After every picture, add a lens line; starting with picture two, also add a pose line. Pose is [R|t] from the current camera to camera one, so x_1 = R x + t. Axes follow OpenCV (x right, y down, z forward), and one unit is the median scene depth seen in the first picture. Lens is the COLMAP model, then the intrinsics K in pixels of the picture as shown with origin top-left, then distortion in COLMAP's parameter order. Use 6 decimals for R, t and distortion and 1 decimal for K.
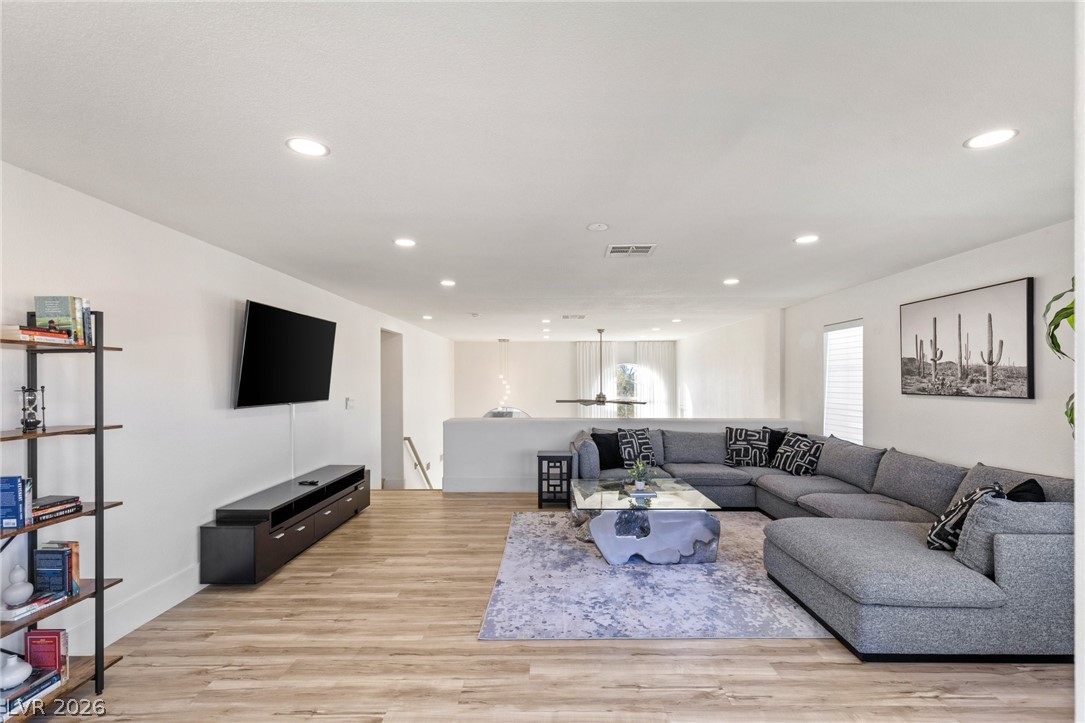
lens RADIAL K [[490.8, 0, 541.7], [0, 490.8, 372.1], [0, 0, 1]] dist [0.002816, 0.000390]
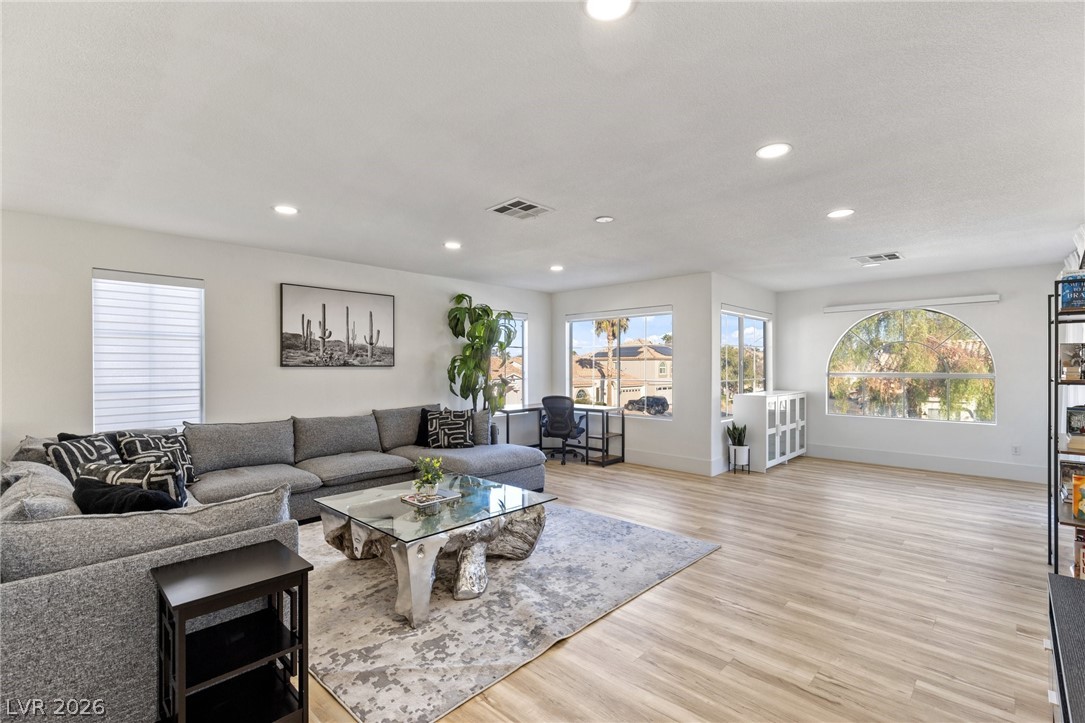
lens RADIAL K [[490.8, 0, 541.7], [0, 490.8, 372.1], [0, 0, 1]] dist [0.002816, 0.000390]
pose [[-0.733515, -0.004238, 0.679660, -0.461434], [-0.007642, 0.999969, -0.002012, 0.061586], [-0.679630, -0.006670, -0.733525, 1.584308]]
